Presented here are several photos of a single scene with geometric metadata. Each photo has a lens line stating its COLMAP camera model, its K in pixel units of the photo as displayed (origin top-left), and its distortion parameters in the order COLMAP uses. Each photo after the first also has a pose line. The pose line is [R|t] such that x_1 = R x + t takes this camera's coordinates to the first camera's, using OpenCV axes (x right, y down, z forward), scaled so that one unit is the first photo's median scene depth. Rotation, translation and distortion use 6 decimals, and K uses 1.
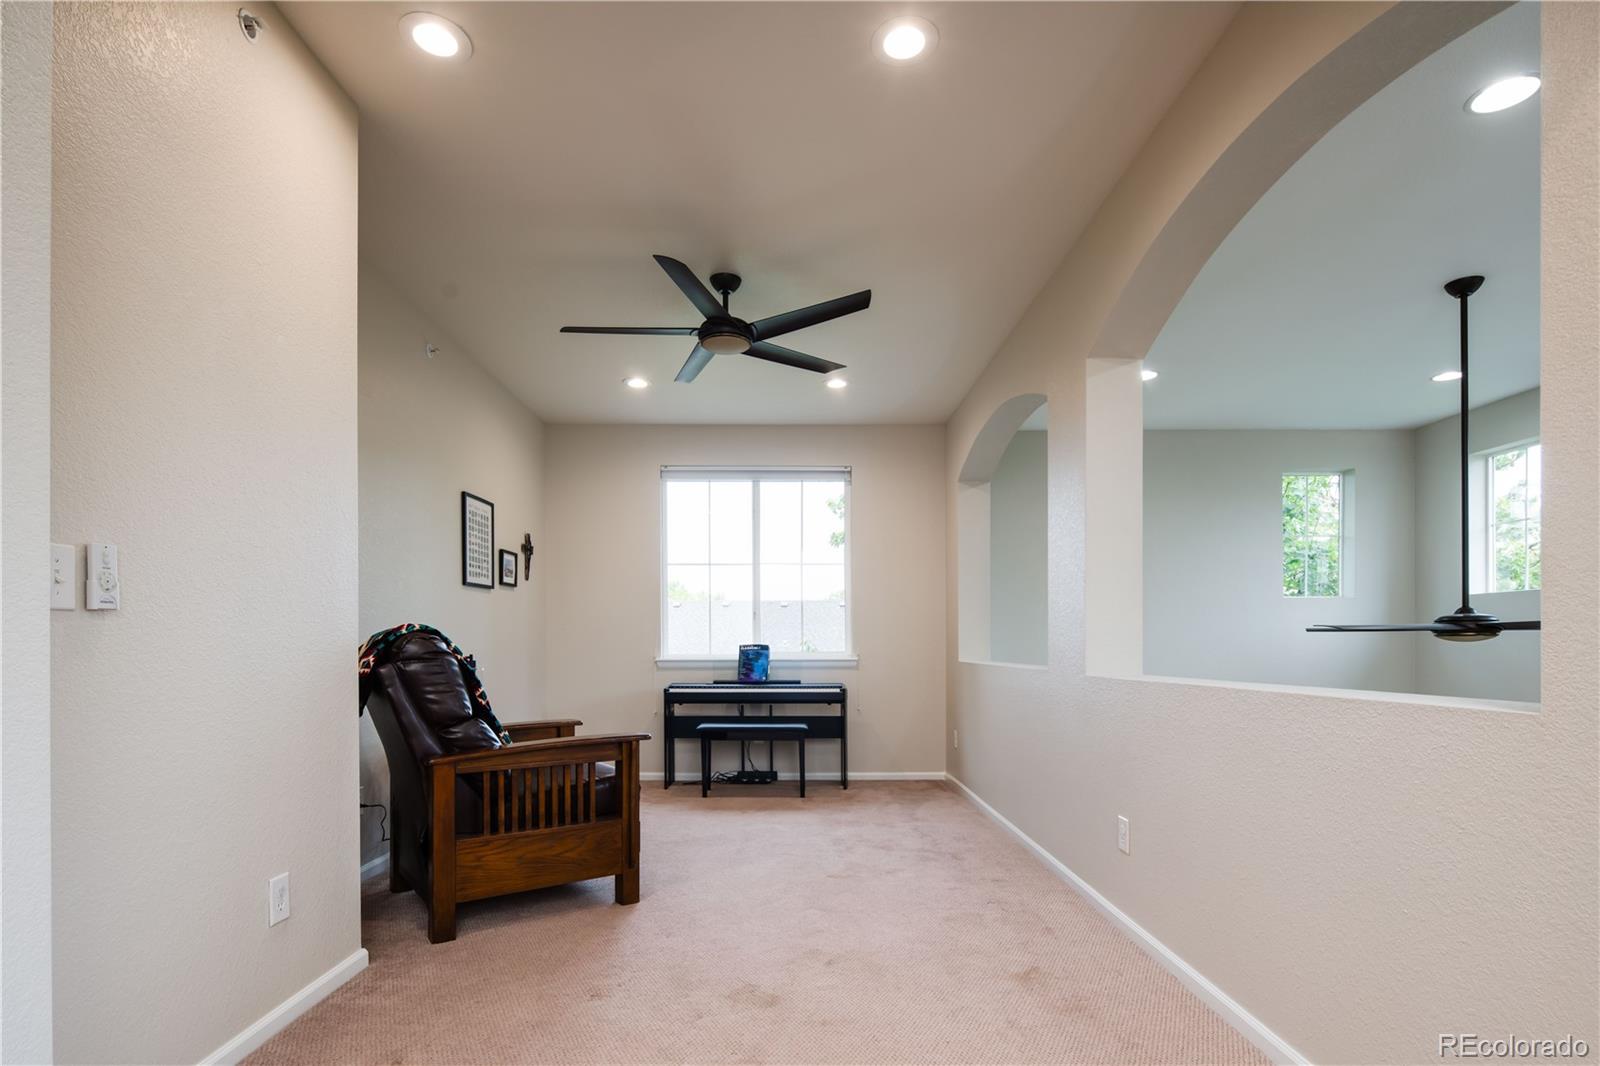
lens RADIAL K [[760.7, 0, 799.2], [0, 760.7, 643.9], [0, 0, 1]] dist [-0.023037, -0.000021]
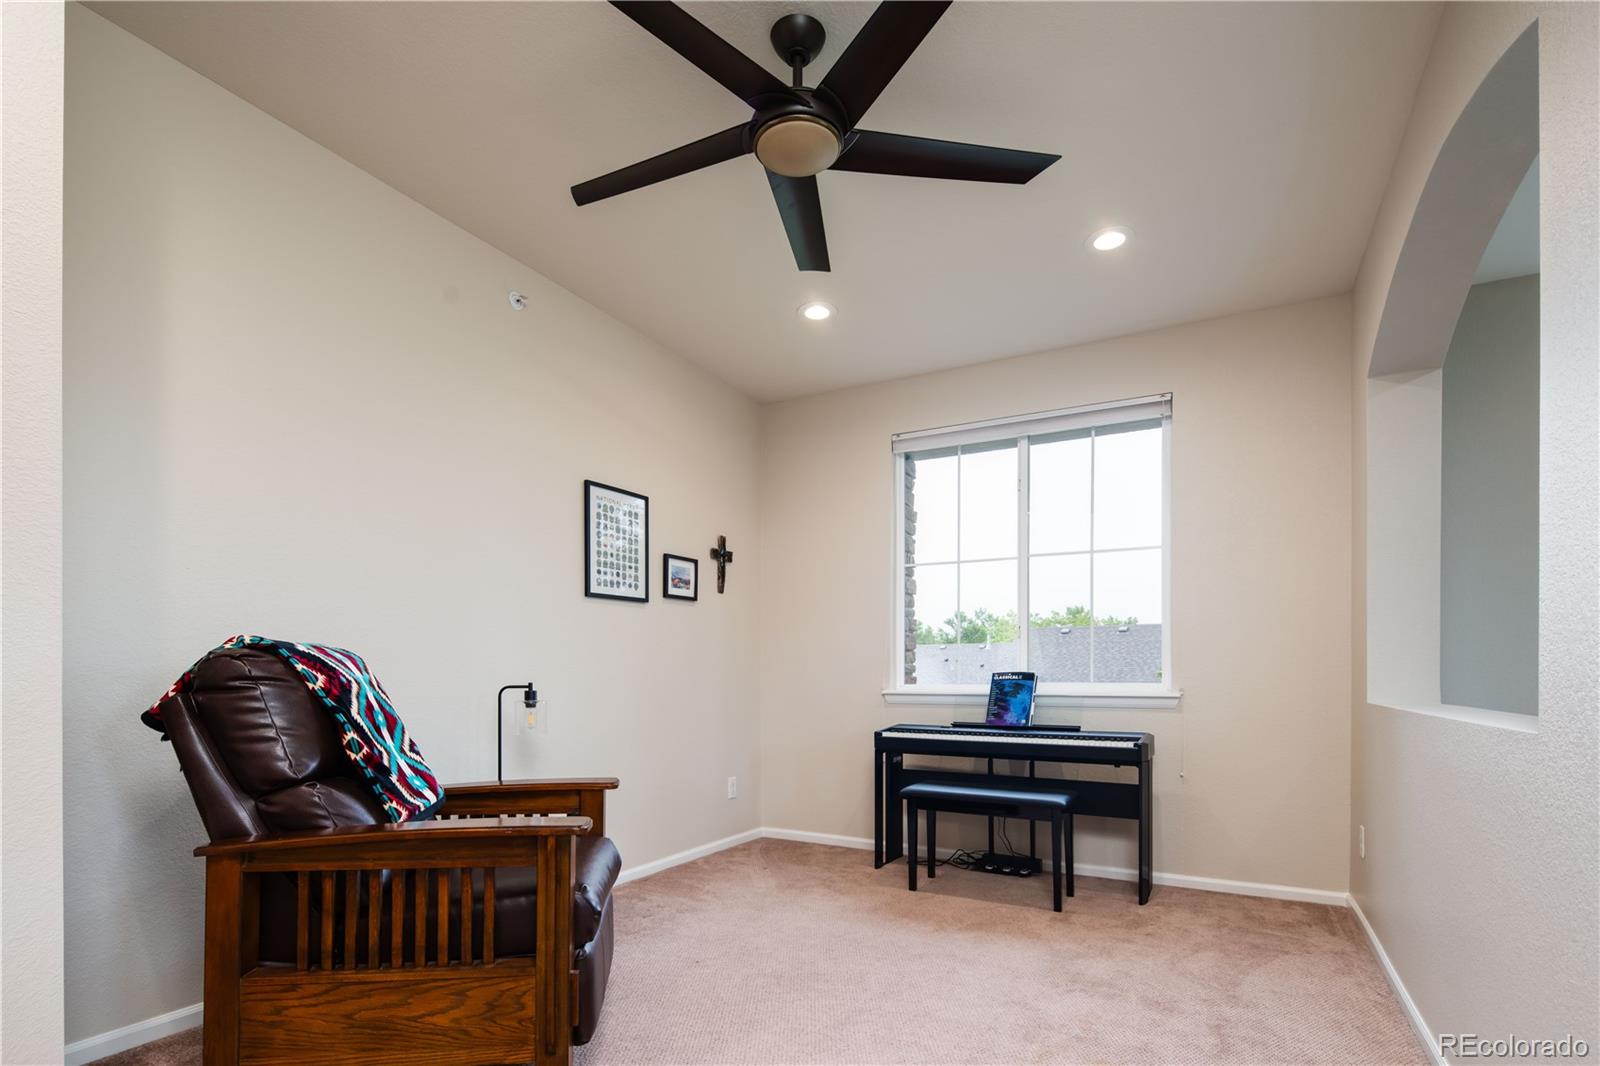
lens RADIAL K [[774.5, 0, 800.1], [0, 774.5, 677.2], [0, 0, 1]] dist [-0.000647, -0.000207]
pose [[0.875532, 0.005267, -0.483131, 0.120676], [-0.003256, 0.999982, 0.005001, 0.002580], [0.483149, -0.002806, 0.875534, 0.306101]]
